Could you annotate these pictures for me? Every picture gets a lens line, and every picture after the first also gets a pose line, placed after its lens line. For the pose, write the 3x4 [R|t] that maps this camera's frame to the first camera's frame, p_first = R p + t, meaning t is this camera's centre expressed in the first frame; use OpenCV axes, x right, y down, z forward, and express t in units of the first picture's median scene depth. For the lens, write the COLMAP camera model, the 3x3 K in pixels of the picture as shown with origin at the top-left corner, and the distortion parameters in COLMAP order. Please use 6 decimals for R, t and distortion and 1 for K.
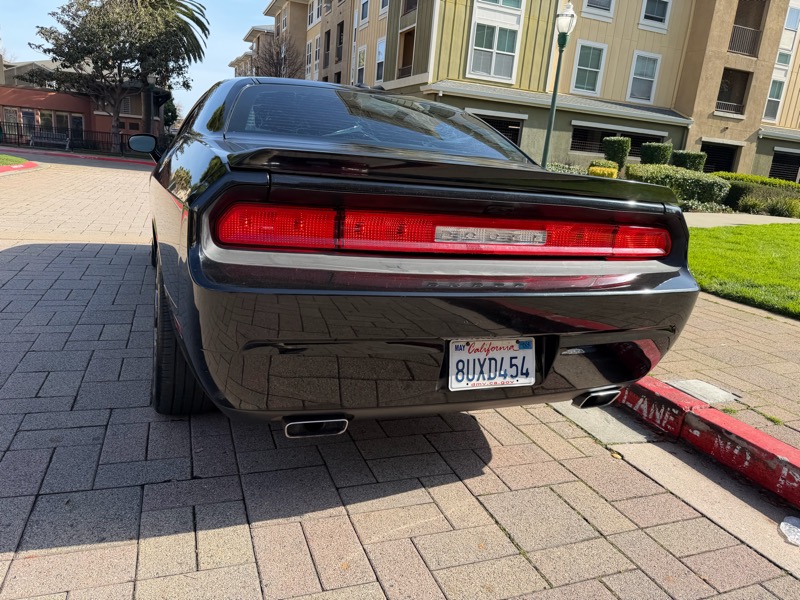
lens RADIAL K [[569.2, 0, 387.6], [0, 569.2, 302.7], [0, 0, 1]] dist [0.020643, -0.032788]
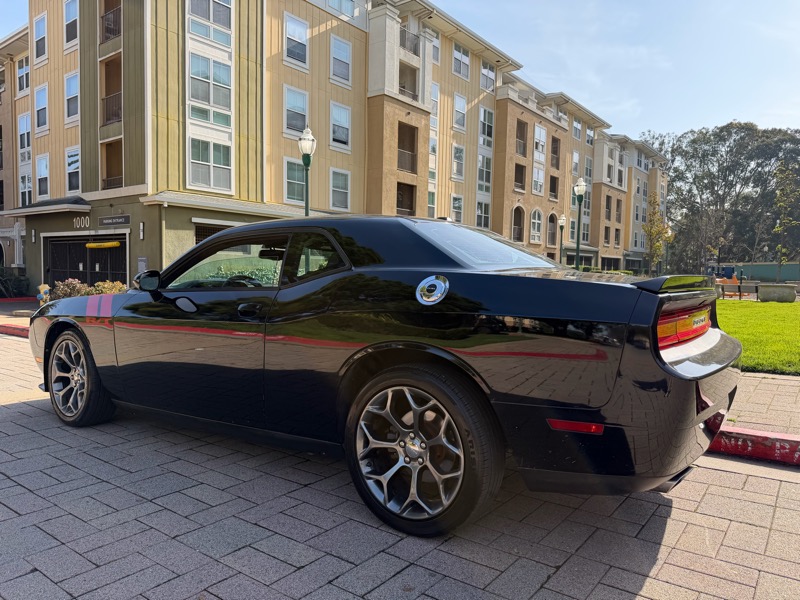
lens RADIAL K [[584.8, 0, 378.7], [0, 584.8, 301.8], [0, 0, 1]] dist [0.099976, -0.203709]
pose [[0.836085, -0.102525, 0.538934, -0.178769], [0.196430, 0.973197, -0.119597, -0.018552], [-0.512227, 0.205856, 0.833814, 0.017703]]
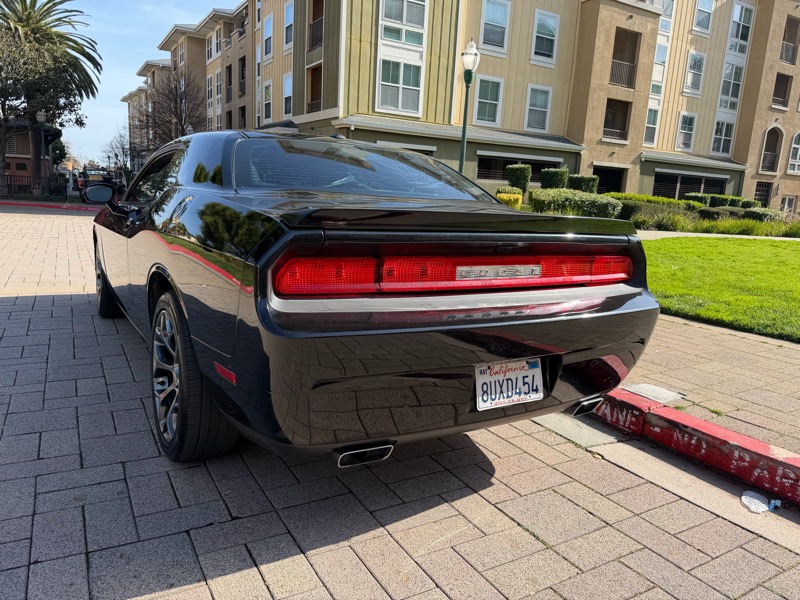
lens RADIAL K [[571.9, 0, 384.7], [0, 571.9, 313.1], [0, 0, 1]] dist [0.020515, -0.034508]
pose [[0.986239, -0.067733, 0.150813, -0.030207], [0.072558, 0.997006, -0.026718, -0.002764], [-0.148552, 0.037293, 0.988201, -0.013134]]
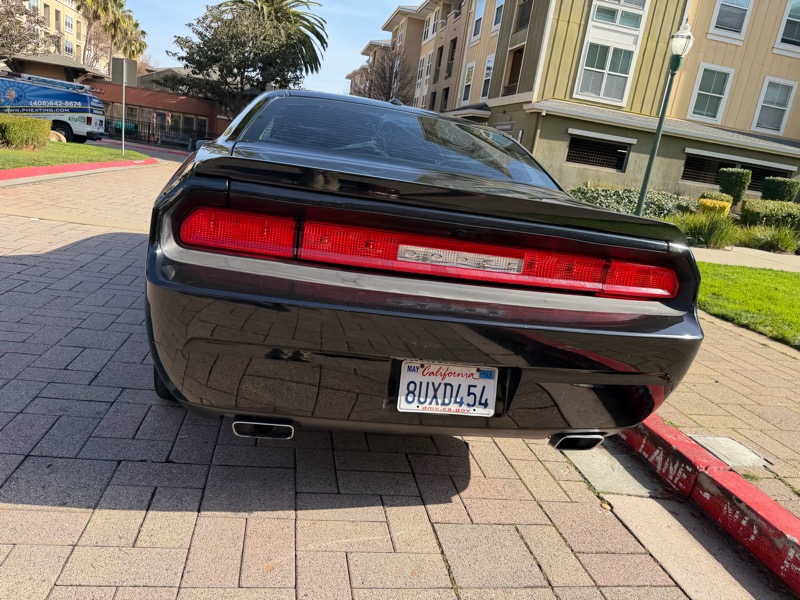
lens RADIAL K [[569.2, 0, 387.6], [0, 569.2, 302.7], [0, 0, 1]] dist [0.020643, -0.032788]
pose [[0.980436, 0.100641, -0.169166, 0.031545], [-0.104462, 0.994433, -0.013820, -0.002202], [0.166834, 0.031221, 0.985491, 0.001942]]
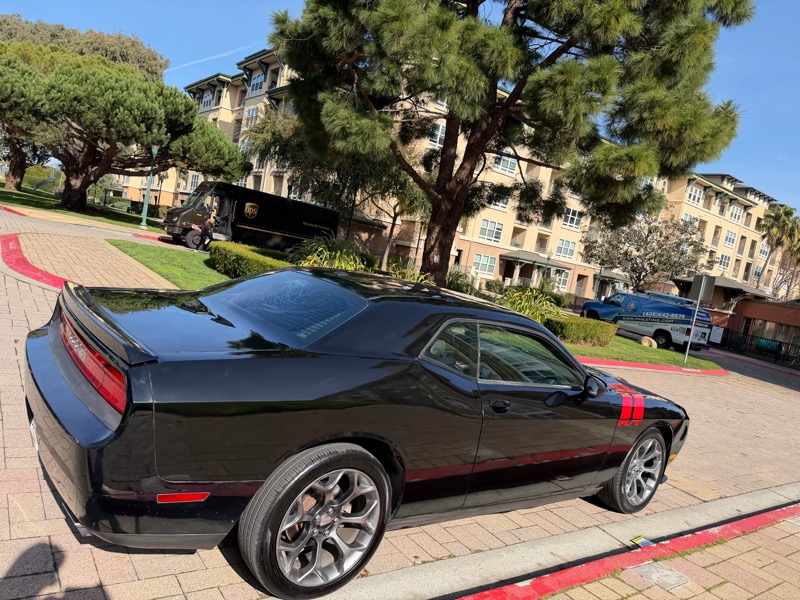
lens RADIAL K [[570.5, 0, 396.5], [0, 570.5, 306.5], [0, 0, 1]] dist [0.022992, -0.040657]
pose [[0.285375, 0.053527, -0.956920, 0.245491], [-0.398571, 0.914635, -0.067701, -0.056392], [0.871609, 0.400720, 0.282348, 0.171517]]
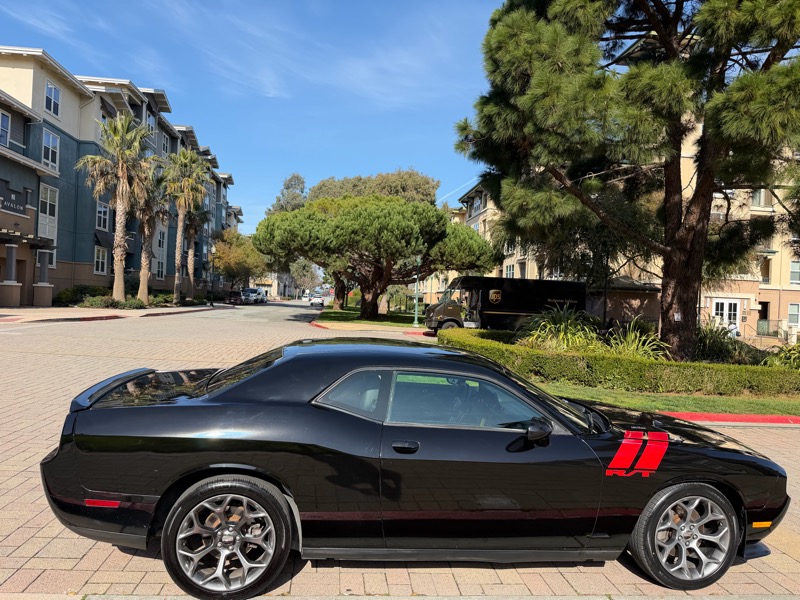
lens RADIAL K [[554.9, 0, 387.6], [0, 554.9, 311.2], [0, 0, 1]] dist [0.112062, -0.153433]
pose [[-0.245676, -0.084370, -0.965673, 0.281869], [-0.308408, 0.951243, -0.004648, -0.107070], [0.918982, 0.296680, -0.259718, 0.338609]]
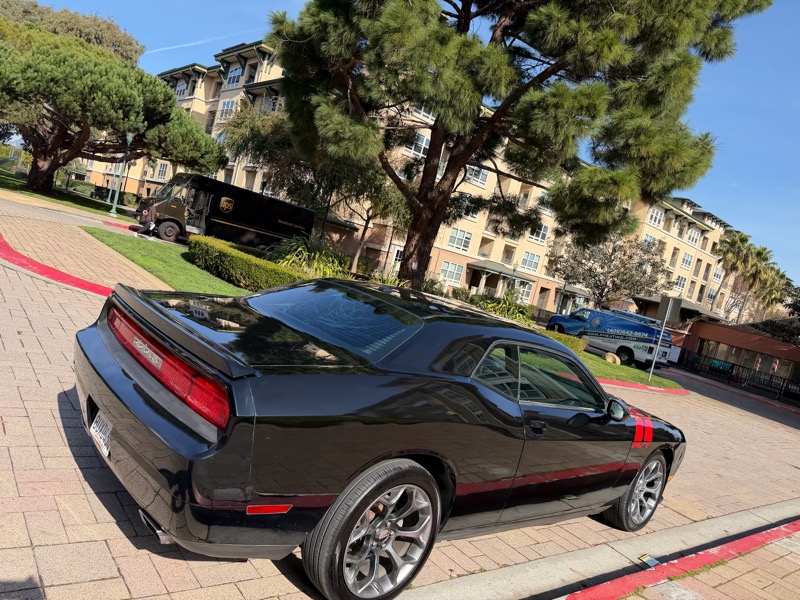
lens RADIAL K [[569.2, 0, 387.6], [0, 569.2, 302.7], [0, 0, 1]] dist [0.020643, -0.032788]
pose [[0.334400, 0.061459, -0.940425, 0.239643], [-0.443968, 0.890482, -0.099672, -0.045785], [0.831306, 0.450849, 0.325063, 0.132336]]
